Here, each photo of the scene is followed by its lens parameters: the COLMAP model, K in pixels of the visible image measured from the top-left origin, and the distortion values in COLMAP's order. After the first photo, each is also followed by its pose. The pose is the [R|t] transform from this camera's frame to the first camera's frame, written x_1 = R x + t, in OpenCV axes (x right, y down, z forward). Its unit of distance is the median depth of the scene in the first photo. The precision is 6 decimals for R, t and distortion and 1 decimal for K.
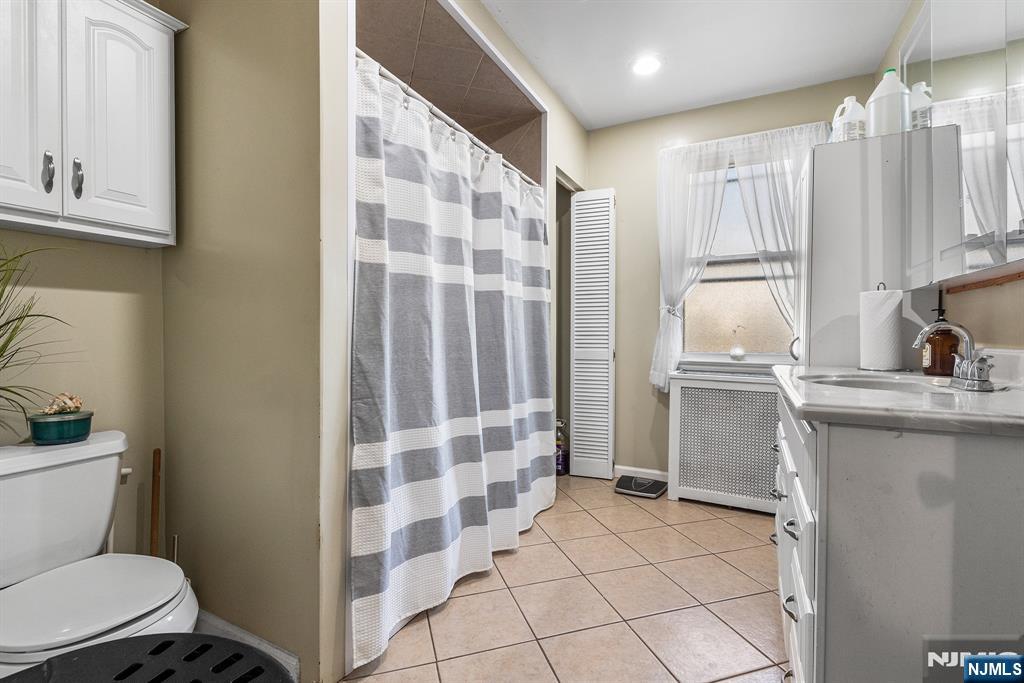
lens RADIAL K [[462.4, 0, 516.1], [0, 462.4, 334.5], [0, 0, 1]] dist [-0.004351, 0.001666]
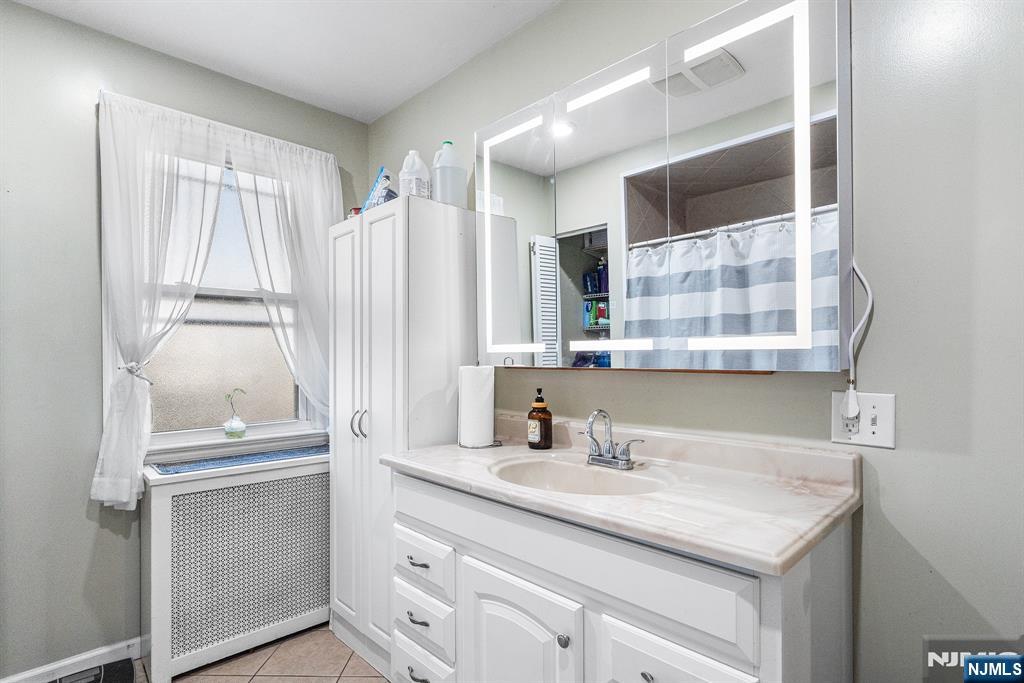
lens RADIAL K [[522.3, 0, 515.5], [0, 522.3, 344.4], [0, 0, 1]] dist [-0.010138, -0.000974]
pose [[0.307213, 0.010823, 0.951579, -0.159919], [0.007189, 0.999880, -0.013693, -0.074055], [-0.951614, 0.011048, 0.307099, 0.332846]]
